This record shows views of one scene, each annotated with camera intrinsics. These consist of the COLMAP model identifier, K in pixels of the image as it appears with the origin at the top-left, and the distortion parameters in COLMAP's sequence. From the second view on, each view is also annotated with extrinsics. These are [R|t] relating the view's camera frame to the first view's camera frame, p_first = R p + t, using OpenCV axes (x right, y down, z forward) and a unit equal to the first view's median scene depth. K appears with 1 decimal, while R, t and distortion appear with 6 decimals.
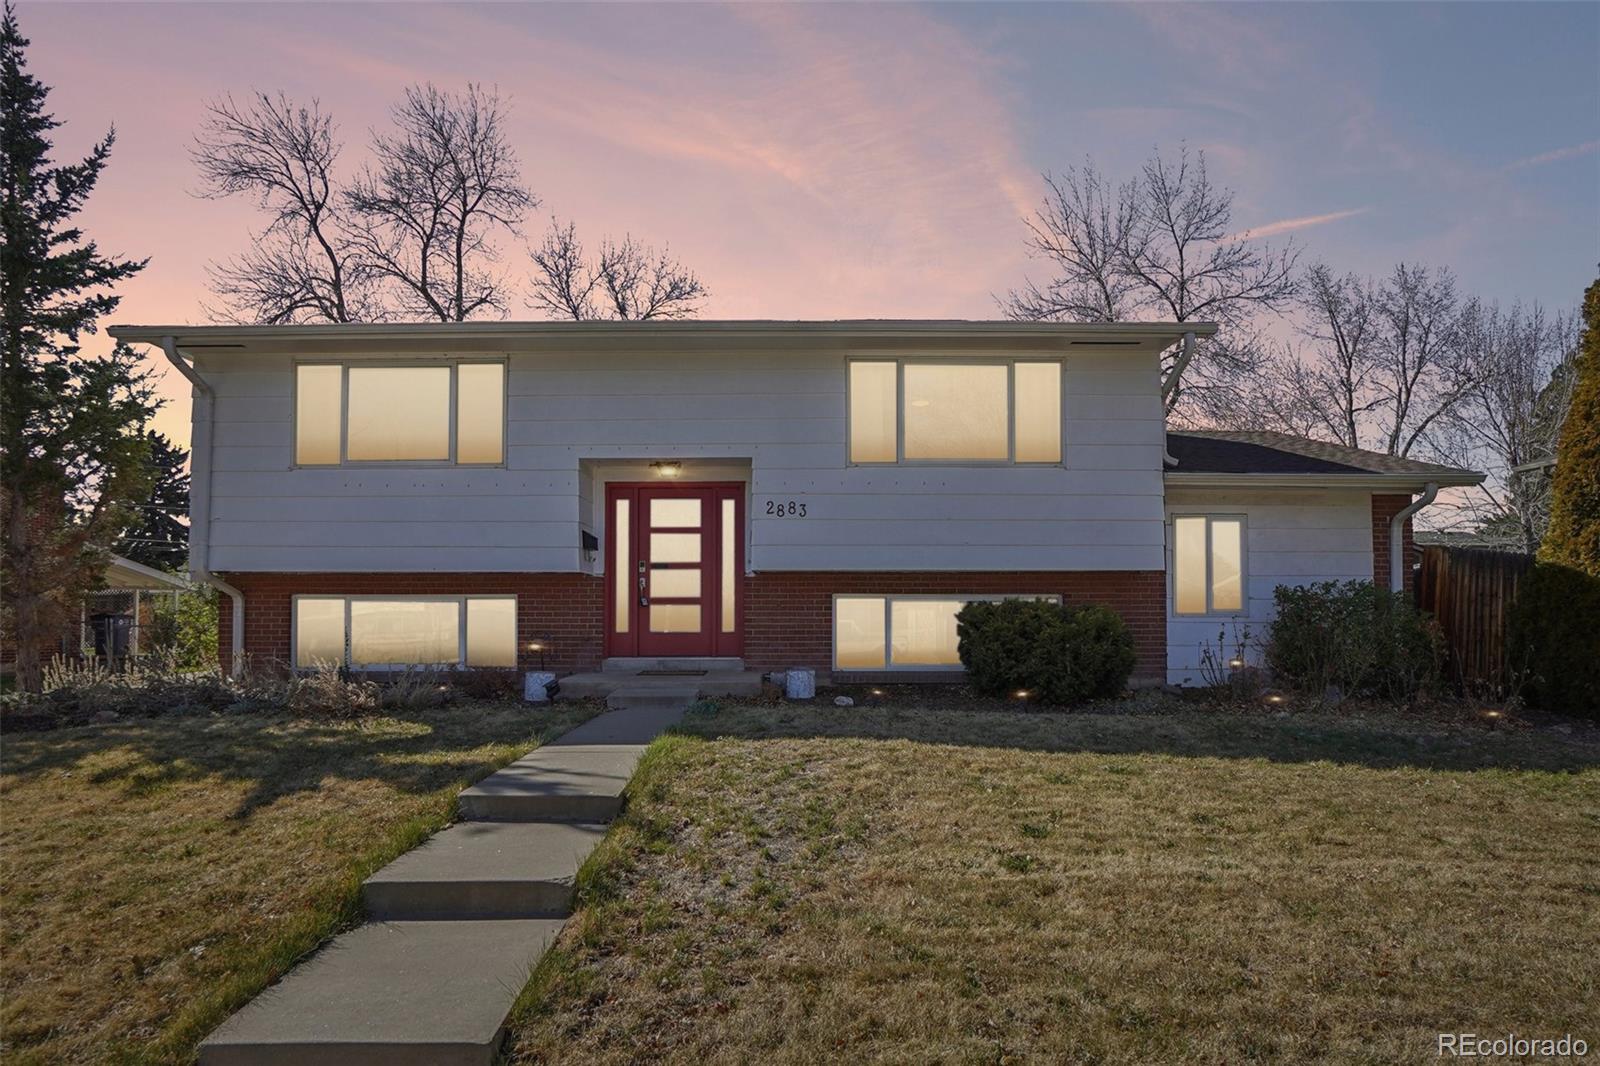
lens RADIAL K [[906.4, 0, 786.7], [0, 906.4, 594.6], [0, 0, 1]] dist [-0.040439, 0.025155]
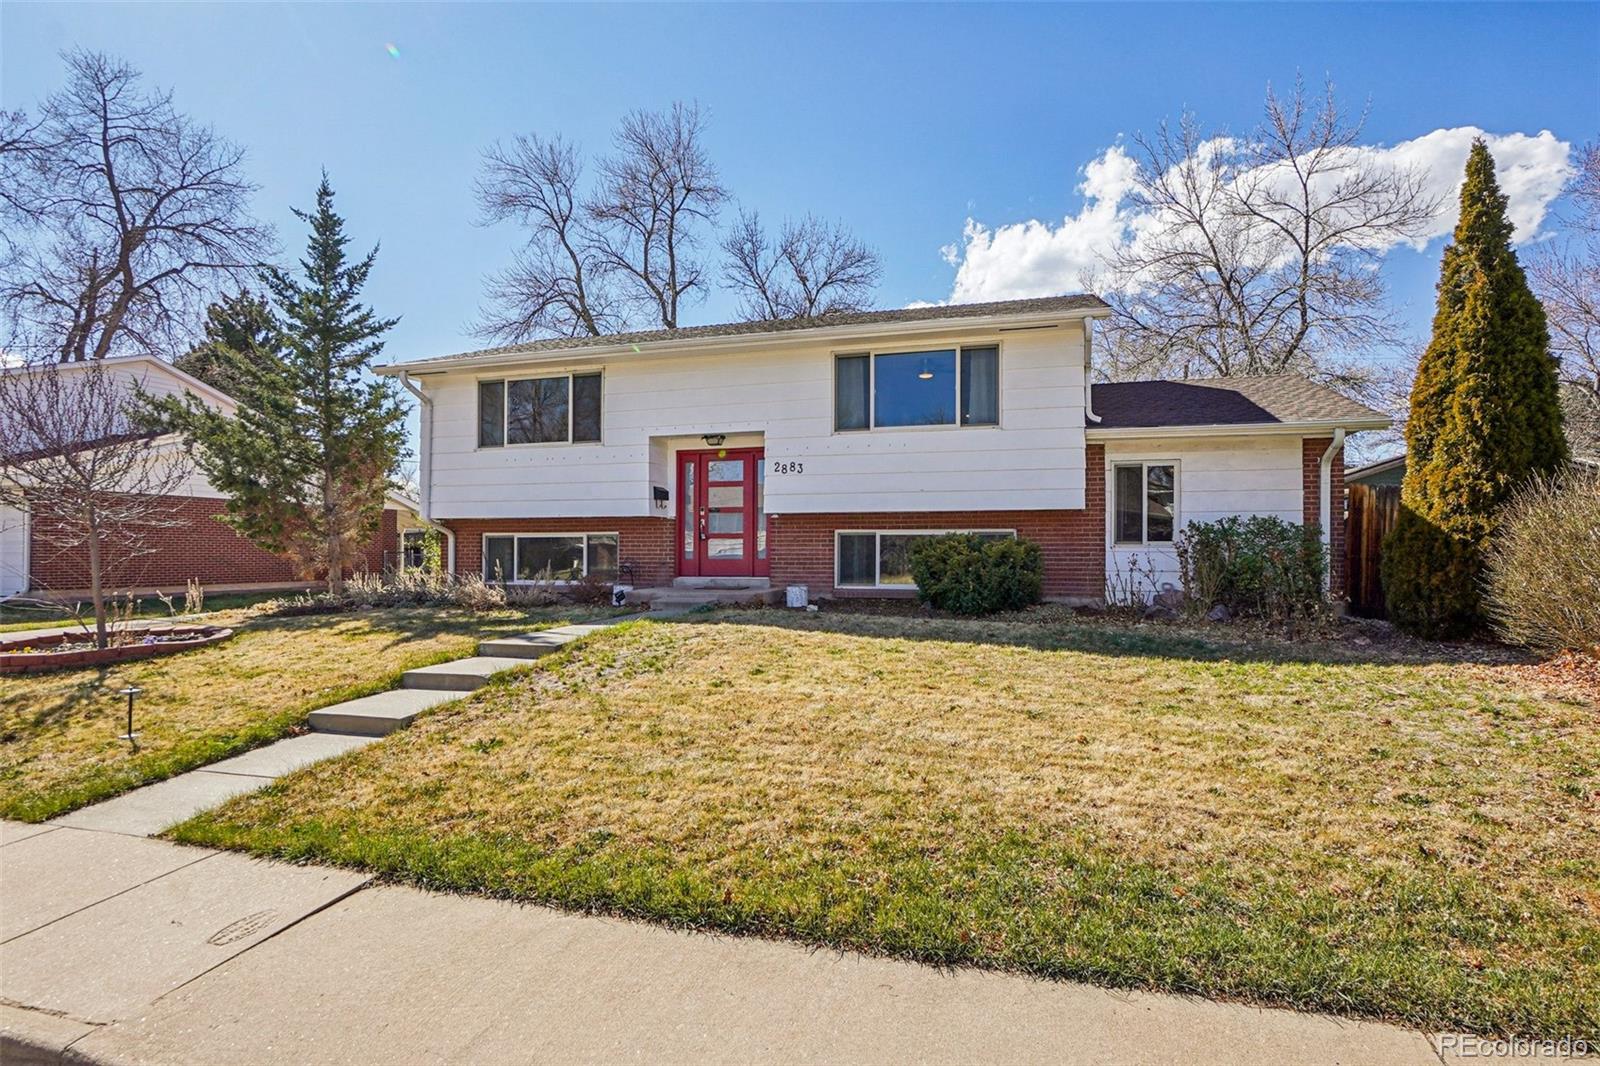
lens RADIAL K [[882.7, 0, 770.4], [0, 882.7, 538.1], [0, 0, 1]] dist [-0.041367, 0.024546]
pose [[0.953493, -0.004363, -0.301383, 0.343695], [0.008015, 0.999909, 0.010882, -0.003479], [0.301308, -0.012792, 0.953441, -0.249984]]
